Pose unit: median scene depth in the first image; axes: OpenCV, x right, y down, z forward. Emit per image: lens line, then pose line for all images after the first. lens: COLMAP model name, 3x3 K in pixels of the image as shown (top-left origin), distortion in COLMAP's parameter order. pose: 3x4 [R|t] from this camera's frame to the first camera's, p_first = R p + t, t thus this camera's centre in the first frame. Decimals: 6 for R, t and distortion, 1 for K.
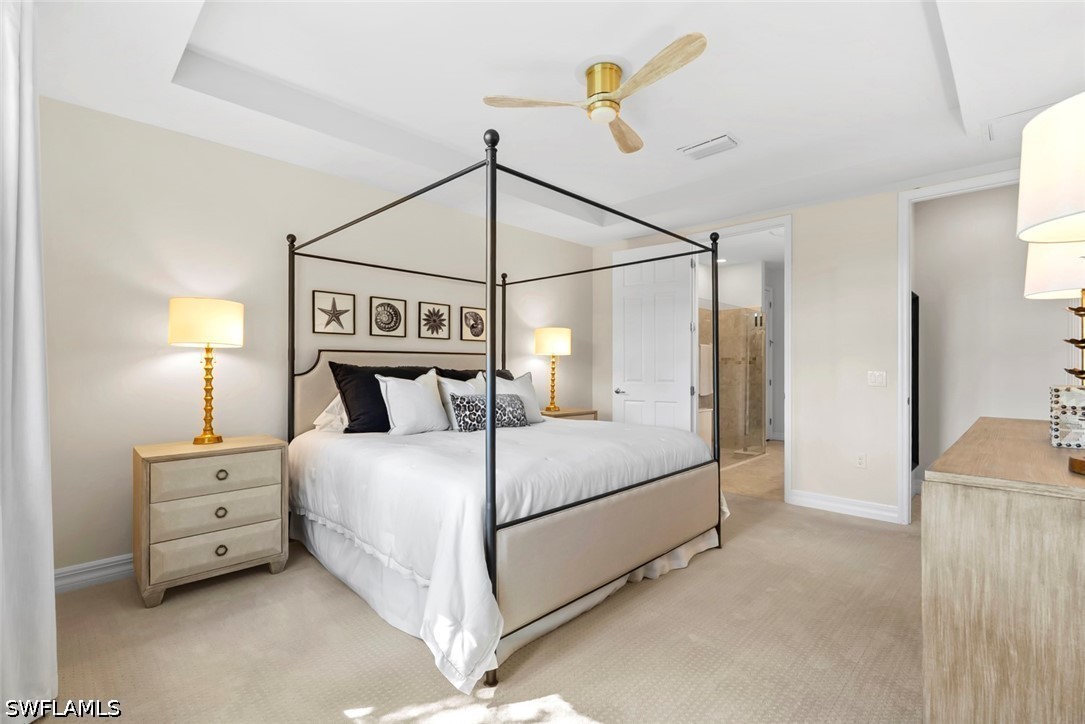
lens RADIAL K [[480.7, 0, 545.7], [0, 480.7, 360.0], [0, 0, 1]] dist [-0.003017, 0.000563]
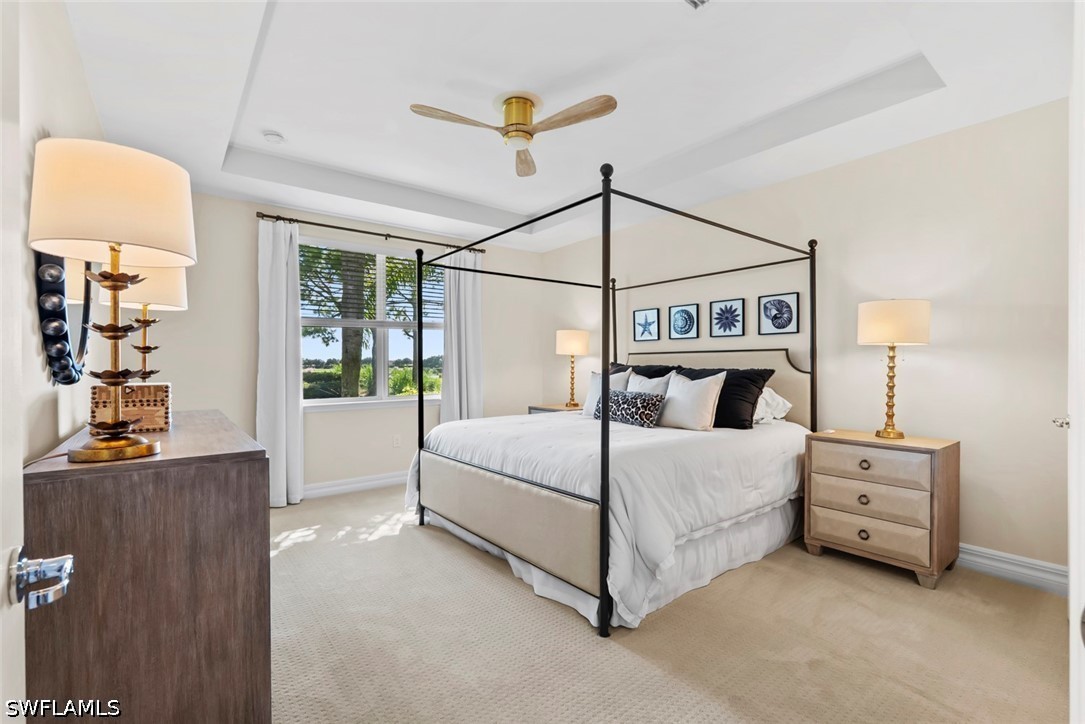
lens RADIAL K [[480.7, 0, 573.7], [0, 480.7, 383.3], [0, 0, 1]] dist [-0.003017, 0.000563]
pose [[-0.079856, 0.037085, -0.996116, 0.778543], [0.017604, 0.999204, 0.035789, 0.010360], [0.996651, -0.014678, -0.080445, 0.776574]]
